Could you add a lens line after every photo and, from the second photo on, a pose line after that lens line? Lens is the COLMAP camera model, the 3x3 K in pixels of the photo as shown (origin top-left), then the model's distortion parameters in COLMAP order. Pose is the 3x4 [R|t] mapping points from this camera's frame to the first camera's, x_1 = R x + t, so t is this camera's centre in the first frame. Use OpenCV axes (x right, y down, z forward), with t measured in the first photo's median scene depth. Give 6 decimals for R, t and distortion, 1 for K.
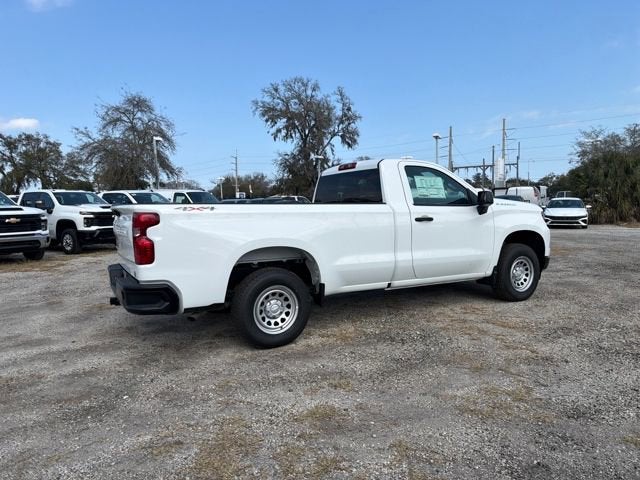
lens RADIAL K [[442.7, 0, 315.1], [0, 442.7, 258.2], [0, 0, 1]] dist [0.089782, -0.127683]
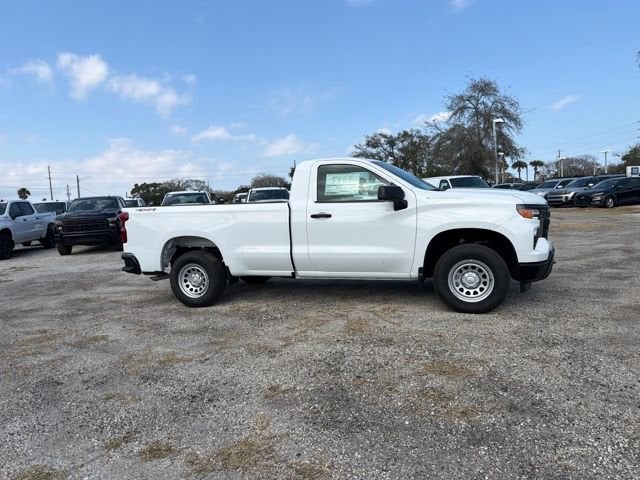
lens RADIAL K [[442.7, 0, 315.1], [0, 442.7, 258.2], [0, 0, 1]] dist [0.089782, -0.127683]
pose [[0.674293, 0.077188, -0.734419, 0.349177], [-0.046938, 0.996991, 0.061690, -0.017630], [0.736971, -0.007125, 0.675887, 0.094203]]
